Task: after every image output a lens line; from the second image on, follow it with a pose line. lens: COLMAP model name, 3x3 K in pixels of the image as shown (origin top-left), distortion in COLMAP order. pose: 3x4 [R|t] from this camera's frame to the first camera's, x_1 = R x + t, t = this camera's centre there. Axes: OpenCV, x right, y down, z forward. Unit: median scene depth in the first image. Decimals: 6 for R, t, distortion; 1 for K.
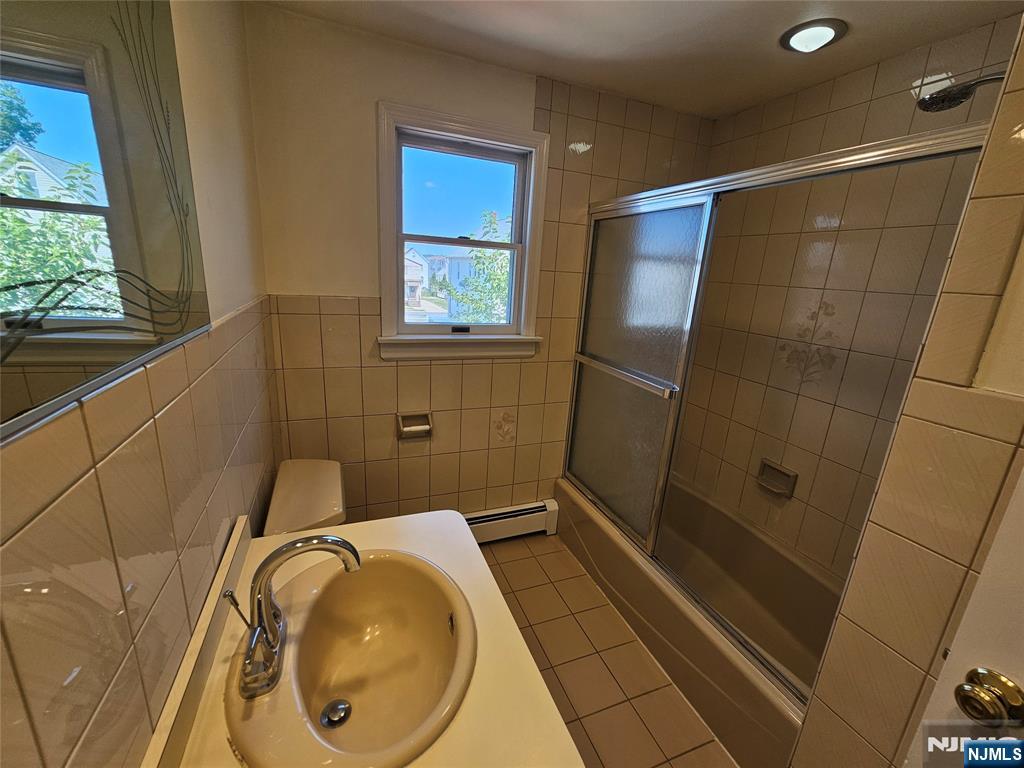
lens RADIAL K [[417.2, 0, 512.0], [0, 417.2, 384.0], [0, 0, 1]] dist [-0.012385, -0.000370]
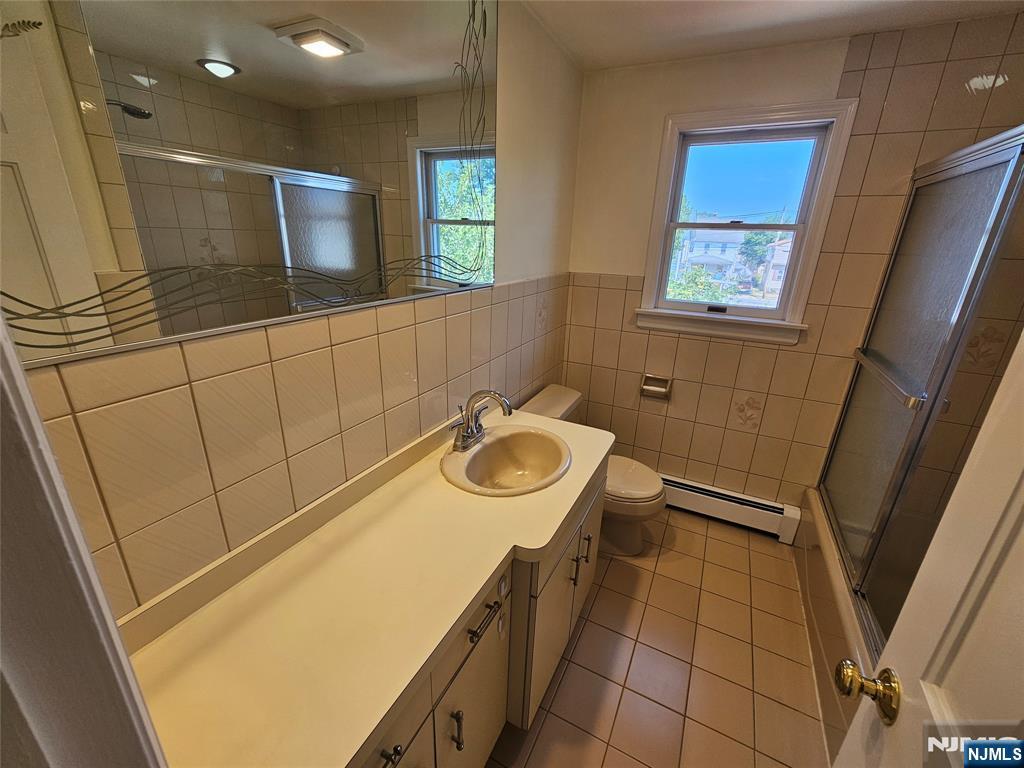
lens RADIAL K [[417.2, 0, 512.0], [0, 417.2, 384.0], [0, 0, 1]] dist [-0.012385, -0.000370]
pose [[0.657306, 0.208517, -0.724202, 0.347307], [-0.185099, 0.976193, 0.113071, 0.033341], [0.730539, 0.059726, 0.680254, -0.097710]]
